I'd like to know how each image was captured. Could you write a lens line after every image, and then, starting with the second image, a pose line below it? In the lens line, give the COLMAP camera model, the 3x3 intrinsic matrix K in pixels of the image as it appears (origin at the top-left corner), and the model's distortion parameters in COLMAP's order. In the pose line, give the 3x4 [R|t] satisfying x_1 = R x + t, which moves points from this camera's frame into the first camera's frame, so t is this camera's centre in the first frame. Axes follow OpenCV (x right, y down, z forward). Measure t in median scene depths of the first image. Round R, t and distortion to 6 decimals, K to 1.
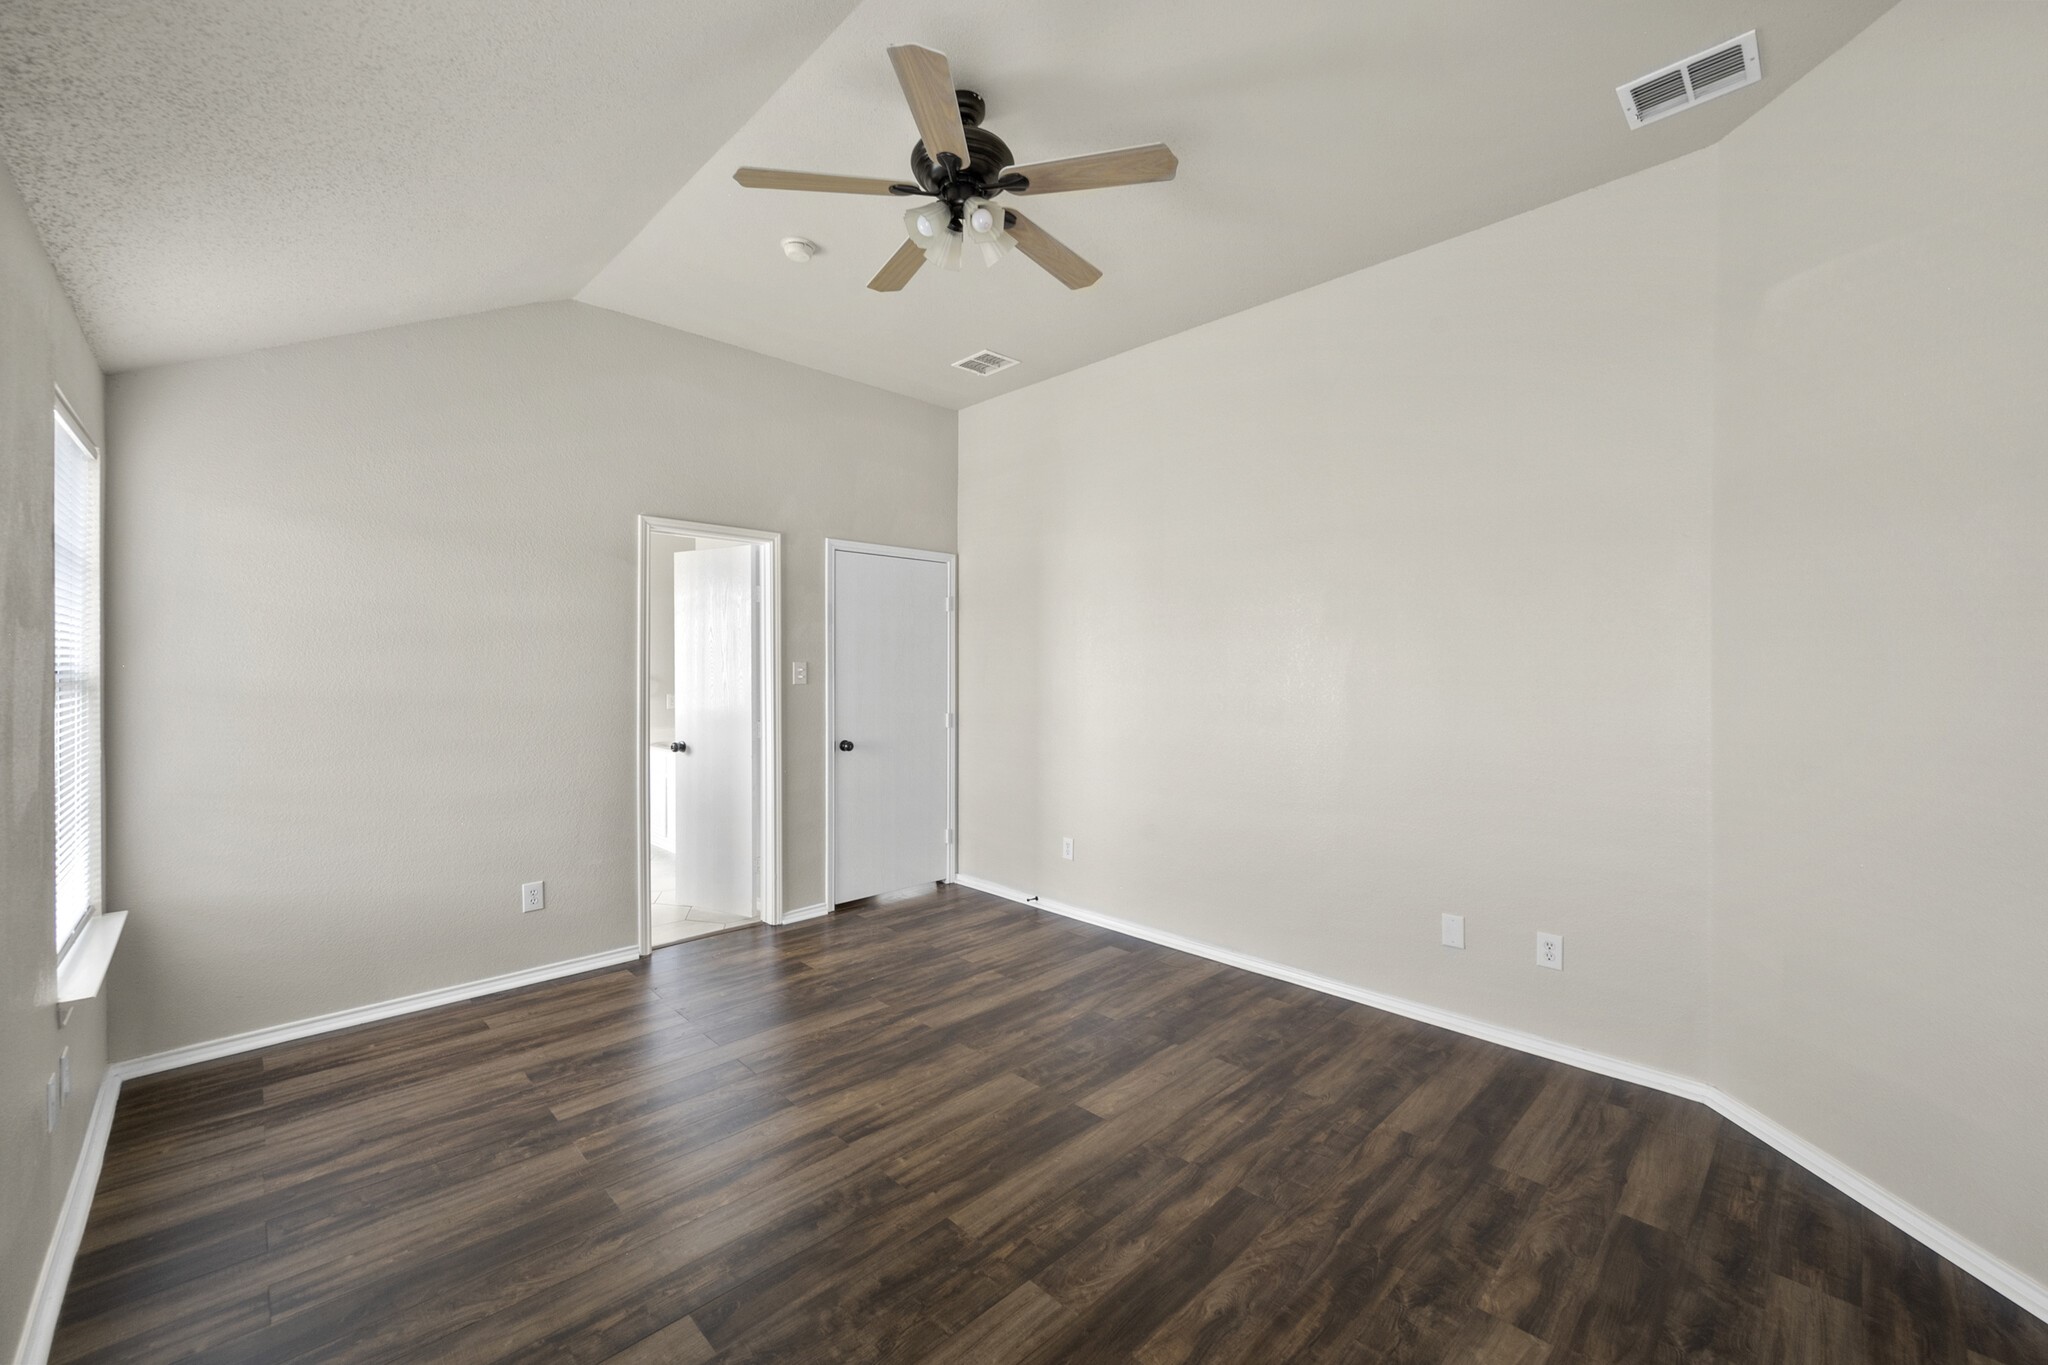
lens RADIAL K [[813.9, 0, 1031.3], [0, 813.9, 675.0], [0, 0, 1]] dist [0.000854, 0.000236]
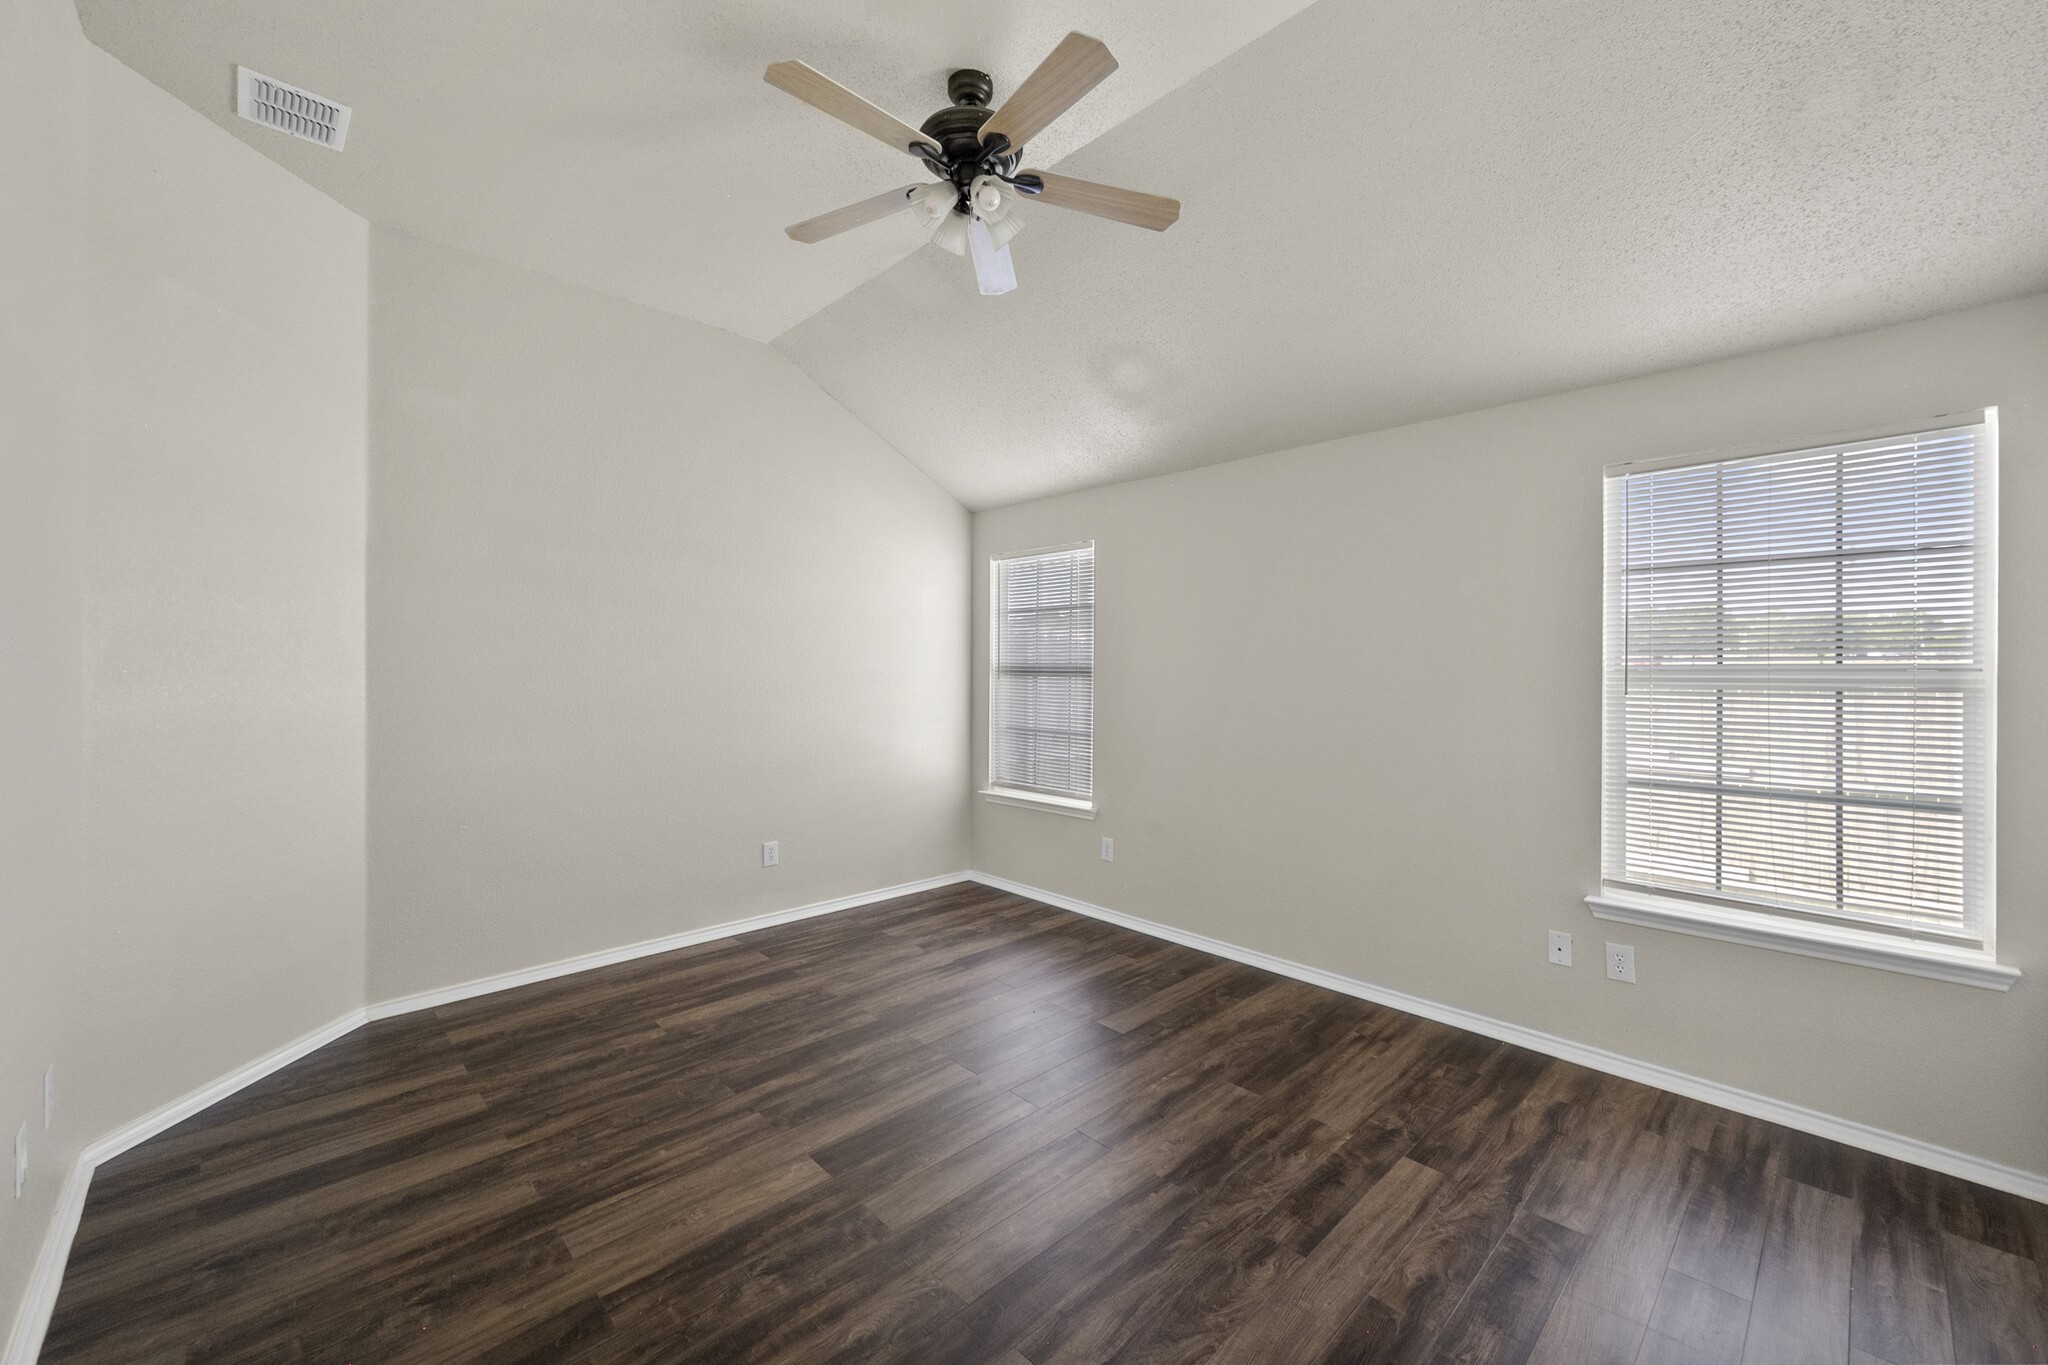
lens RADIAL K [[813.9, 0, 1031.3], [0, 813.9, 675.0], [0, 0, 1]] dist [0.000854, 0.000236]
pose [[-0.999917, -0.005001, 0.011846, -0.176988], [-0.004789, 0.999829, 0.017842, -0.010499], [-0.011933, 0.017784, -0.999771, 2.010278]]
